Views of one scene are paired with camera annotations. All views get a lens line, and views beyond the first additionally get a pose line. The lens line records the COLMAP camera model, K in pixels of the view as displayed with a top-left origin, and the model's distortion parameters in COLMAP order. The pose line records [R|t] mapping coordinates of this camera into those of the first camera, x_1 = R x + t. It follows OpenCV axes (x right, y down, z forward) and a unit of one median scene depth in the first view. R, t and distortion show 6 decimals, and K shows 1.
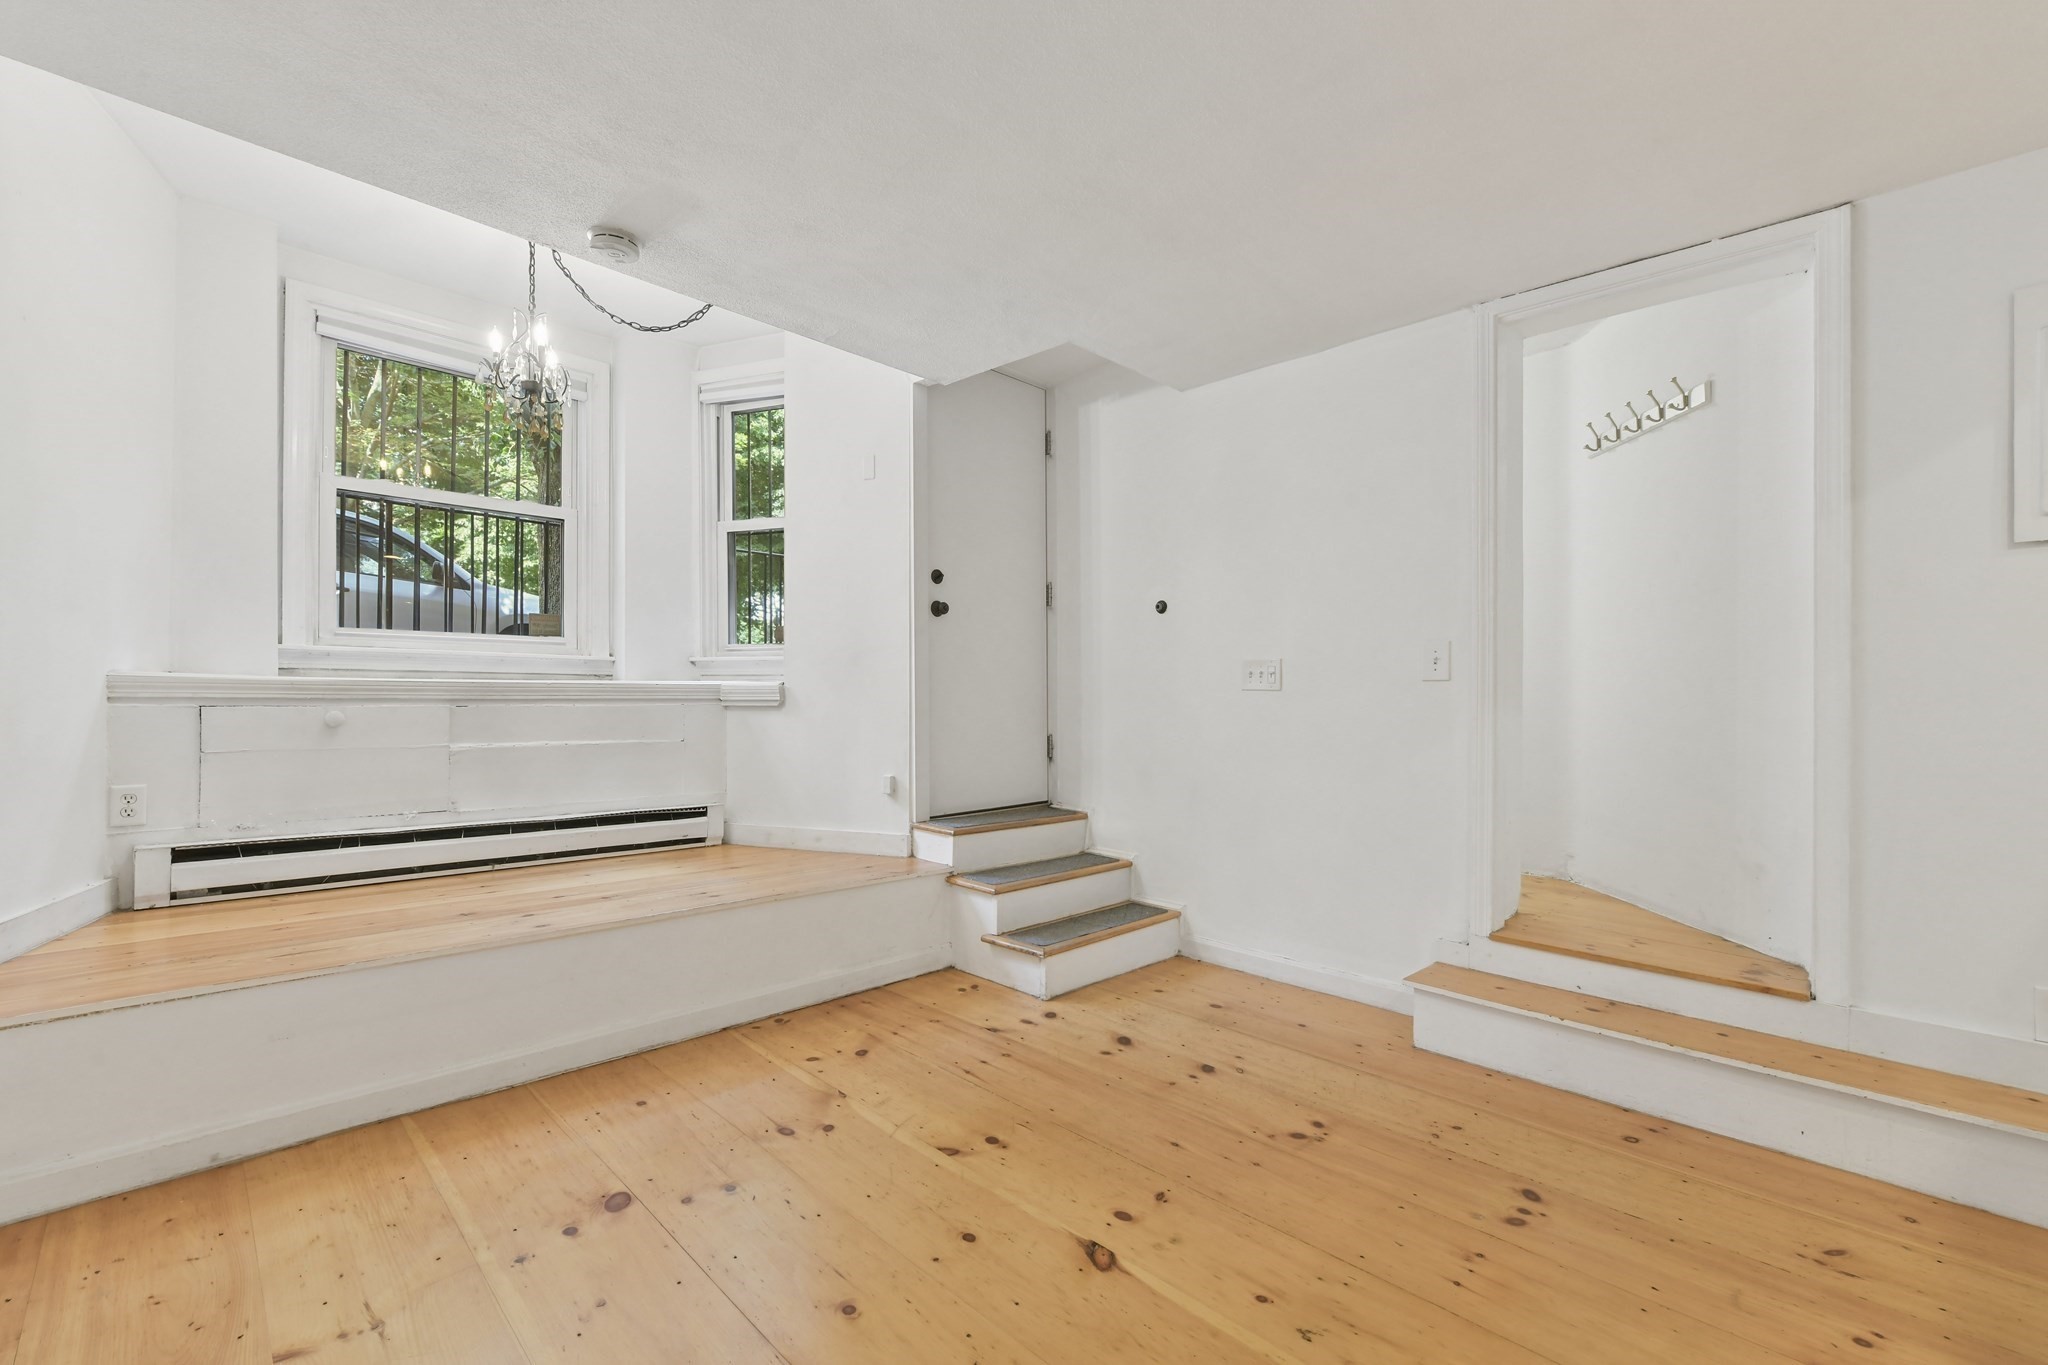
lens RADIAL K [[863.0, 0, 1038.5], [0, 863.0, 689.5], [0, 0, 1]] dist [-0.006361, -0.001490]
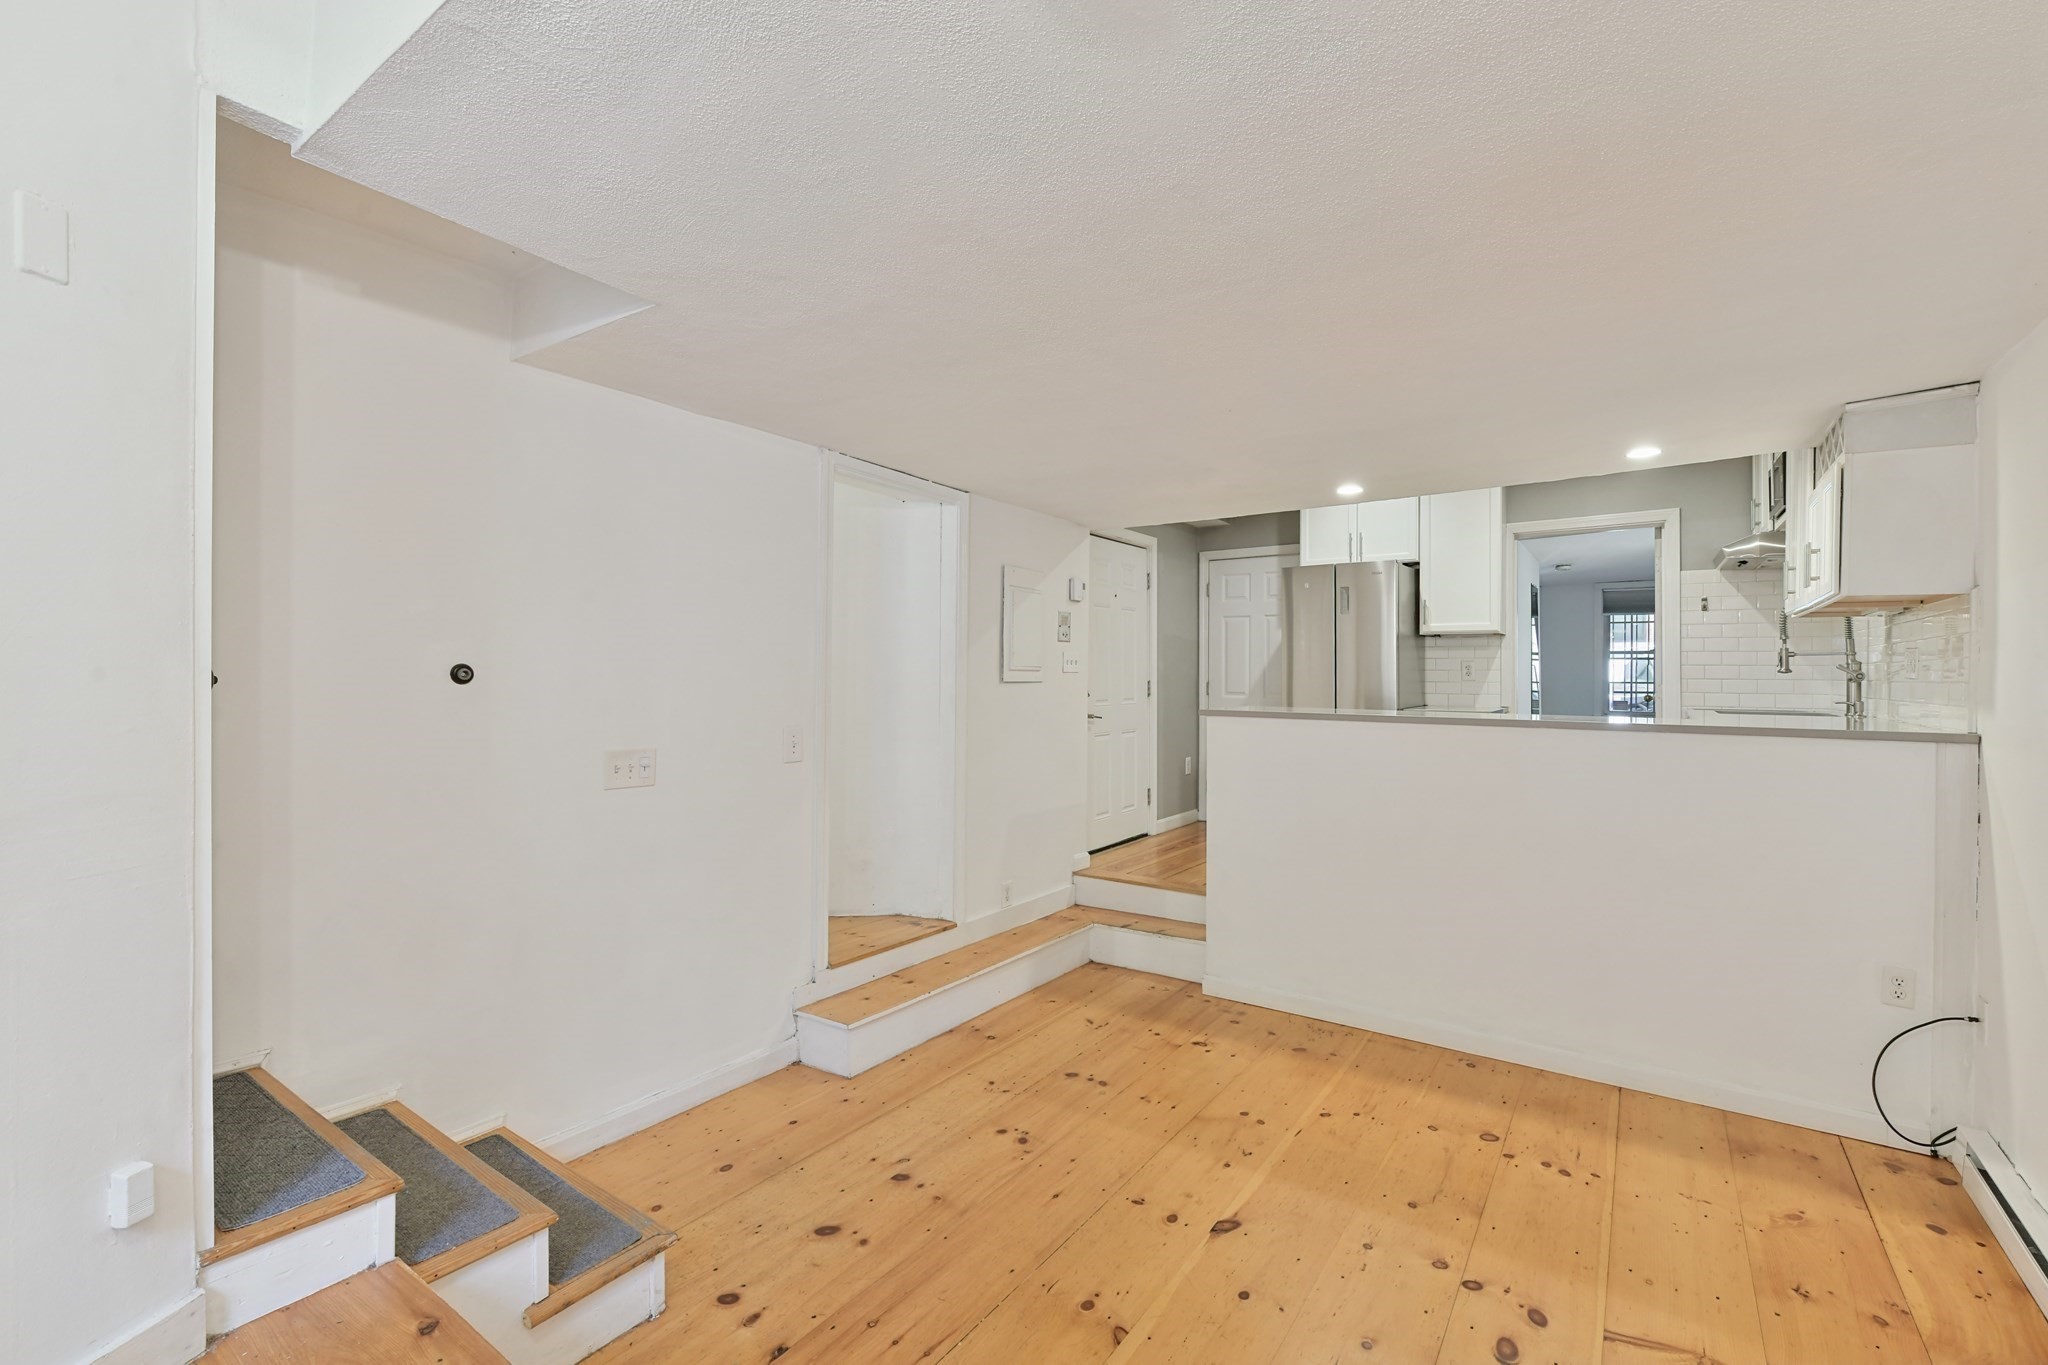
lens RADIAL K [[863.0, 0, 1029.8], [0, 863.0, 665.6], [0, 0, 1]] dist [-0.006361, -0.001490]
pose [[-0.156634, 0.005766, 0.987640, -0.742159], [-0.018276, 0.999795, -0.008736, -0.139835], [-0.987488, -0.019418, -0.156497, 0.907432]]
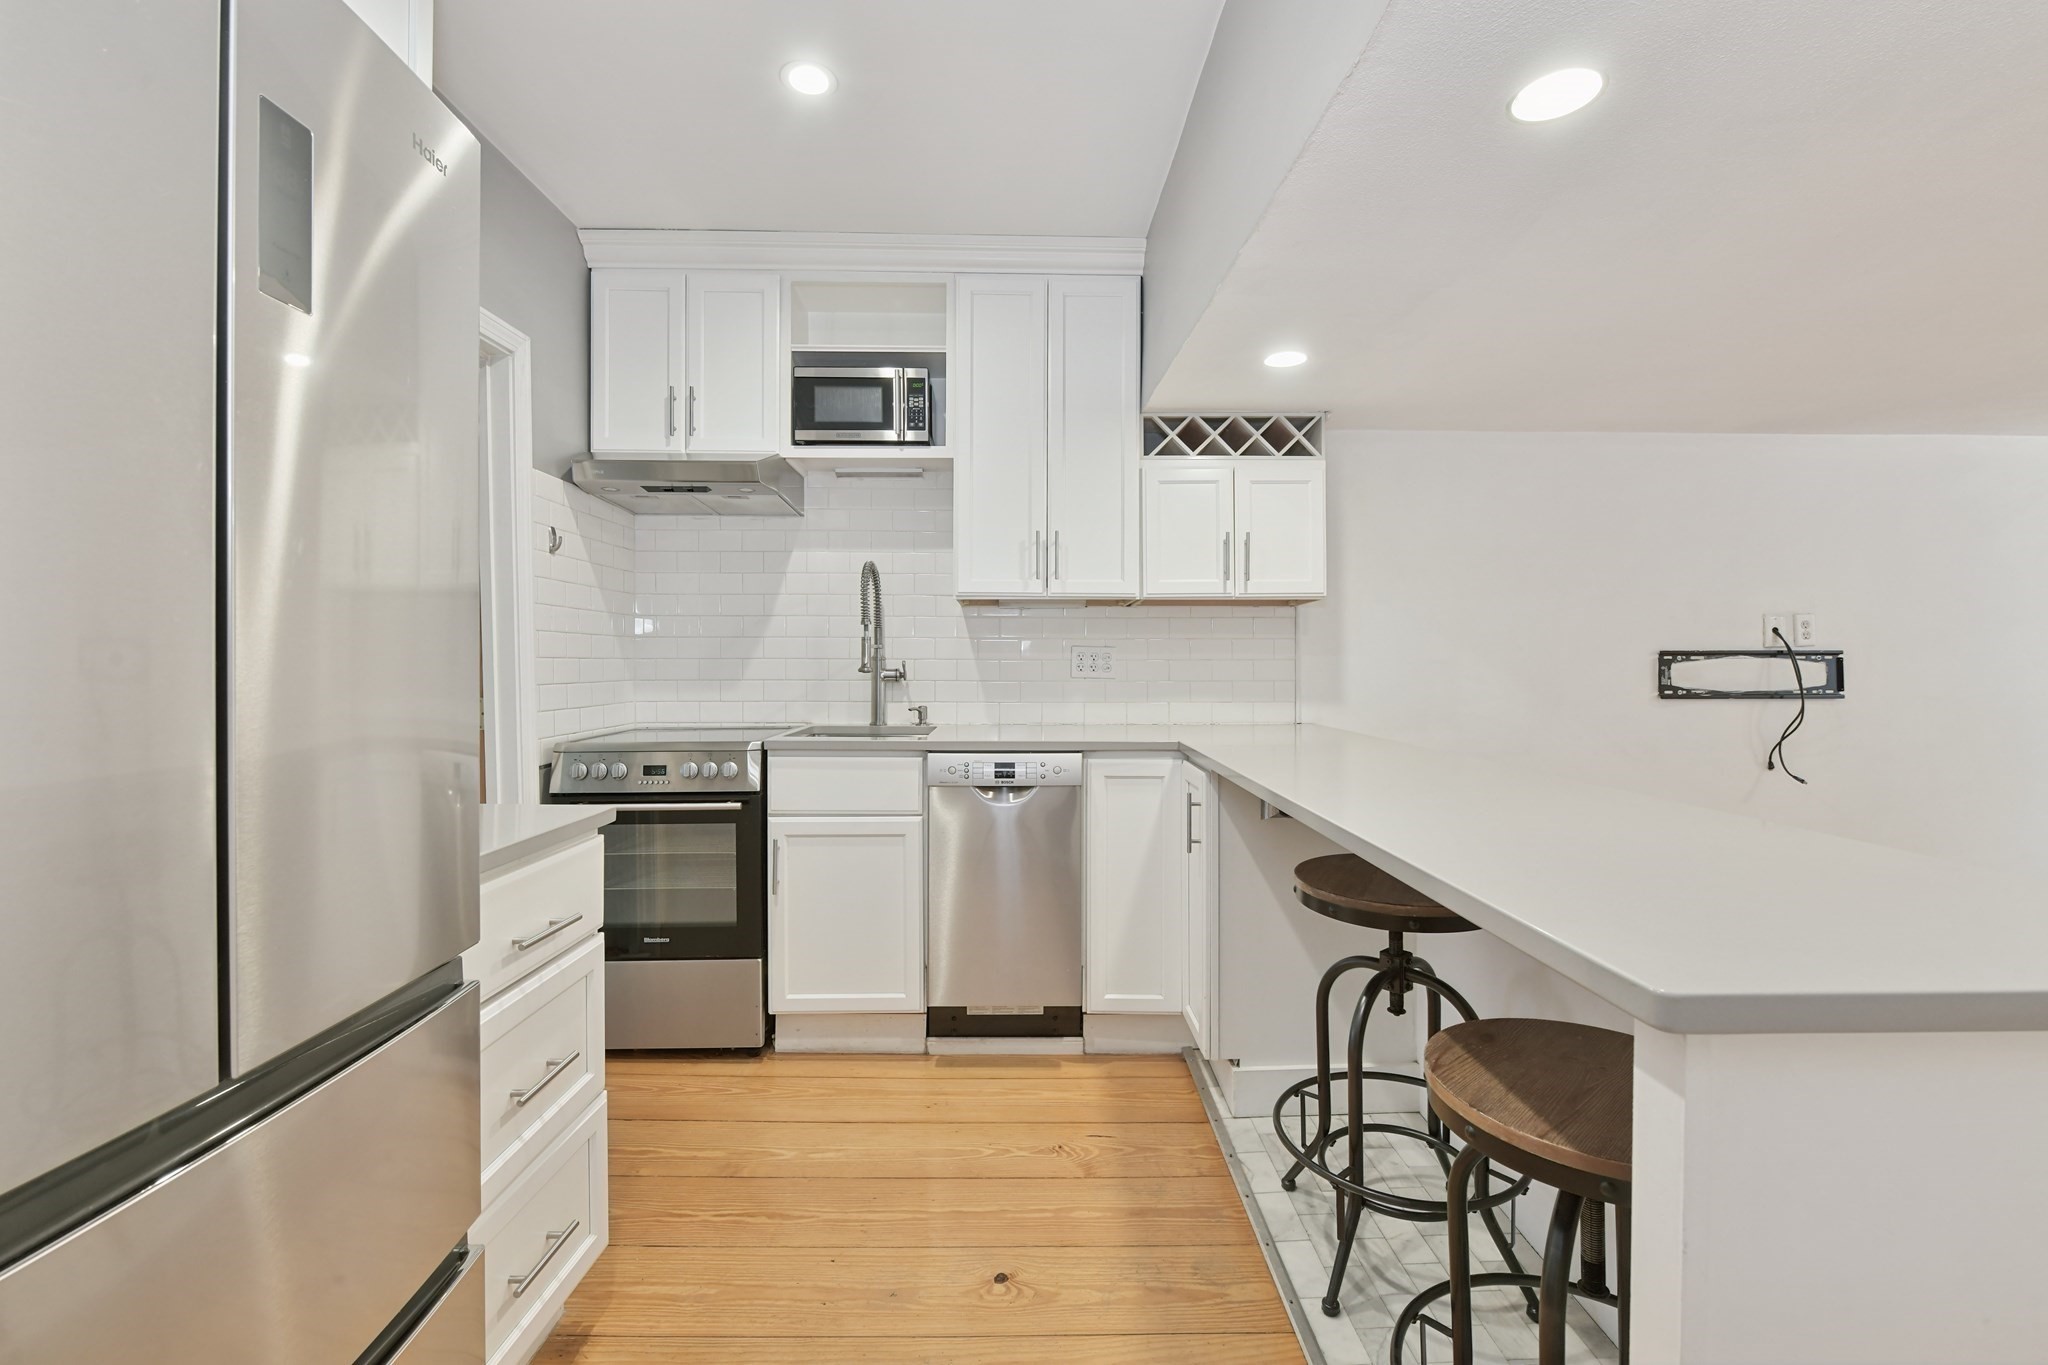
lens RADIAL K [[863.0, 0, 1037.5], [0, 863.0, 670.2], [0, 0, 1]] dist [-0.006361, -0.001490]
pose [[-0.705255, 0.003366, -0.708946, 1.063877], [0.005797, 0.999983, -0.001019, -0.163793], [0.708930, -0.004828, -0.705262, 0.300250]]
